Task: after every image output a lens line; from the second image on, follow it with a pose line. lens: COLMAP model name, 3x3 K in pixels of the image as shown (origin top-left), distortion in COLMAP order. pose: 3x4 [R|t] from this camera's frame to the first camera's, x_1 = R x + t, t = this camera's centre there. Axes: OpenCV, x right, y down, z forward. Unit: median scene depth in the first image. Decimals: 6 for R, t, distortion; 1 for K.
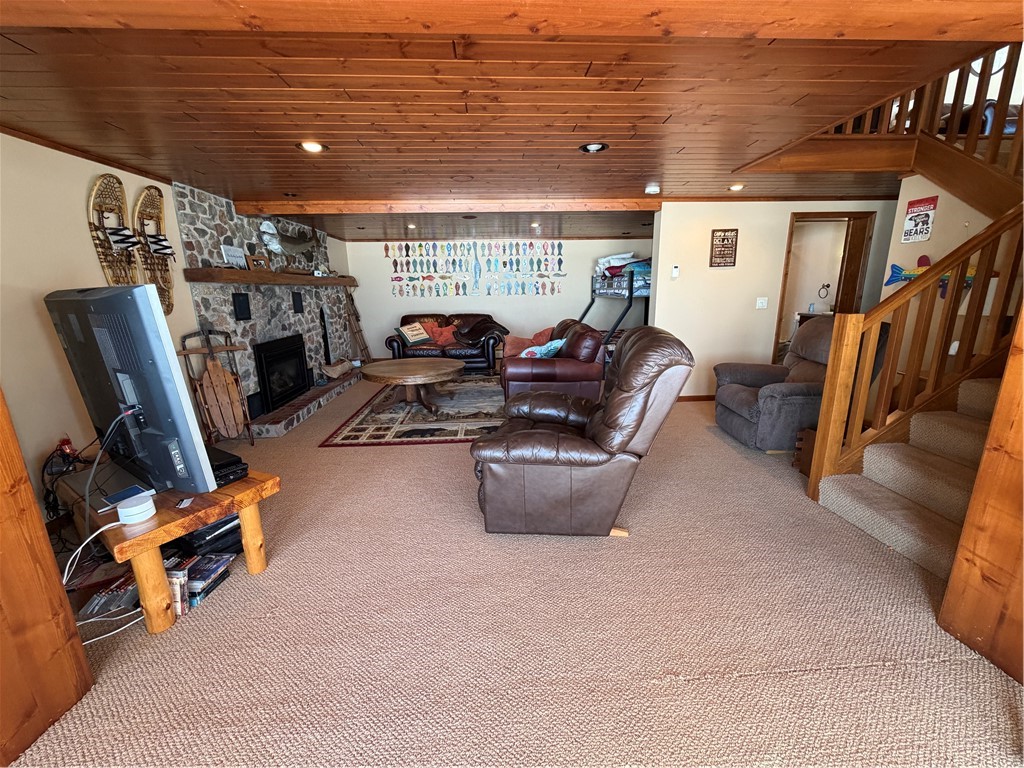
lens RADIAL K [[408.8, 0, 508.7], [0, 408.8, 384.3], [0, 0, 1]] dist [0.000853, 0.000622]
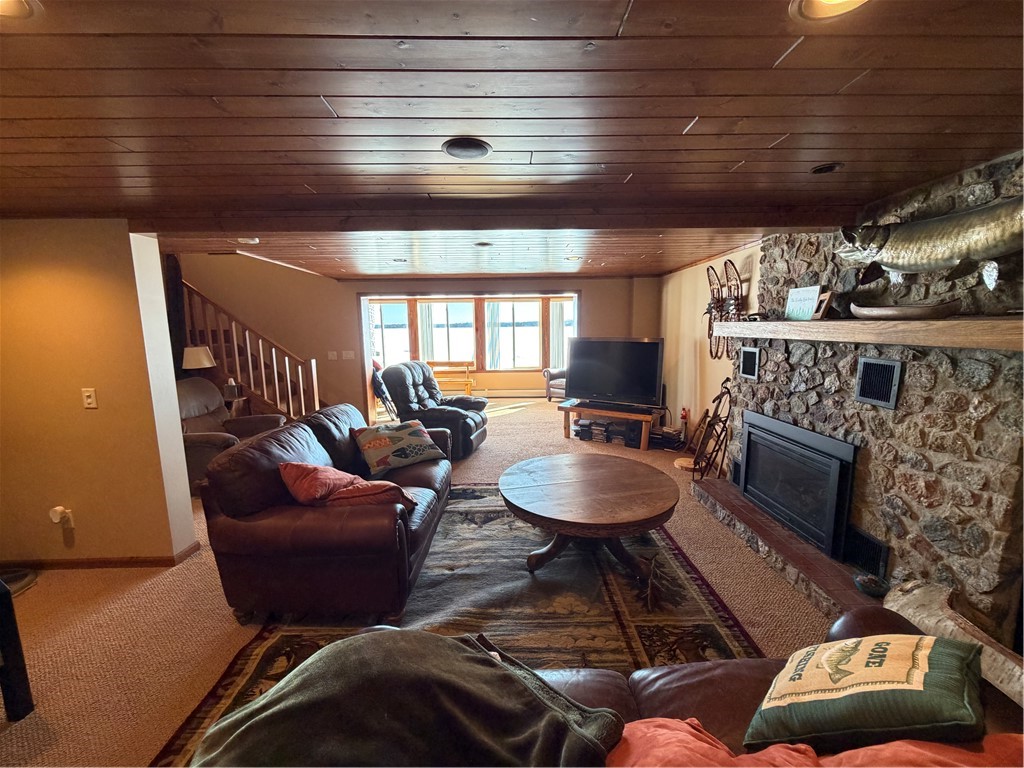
lens RADIAL K [[408.8, 0, 508.7], [0, 408.8, 384.3], [0, 0, 1]] dist [0.000853, 0.000622]
pose [[-0.998938, 0.024737, 0.038865, -0.155300], [0.037058, 0.932642, 0.358895, -0.417859], [-0.027369, 0.359955, -0.932568, 1.602708]]
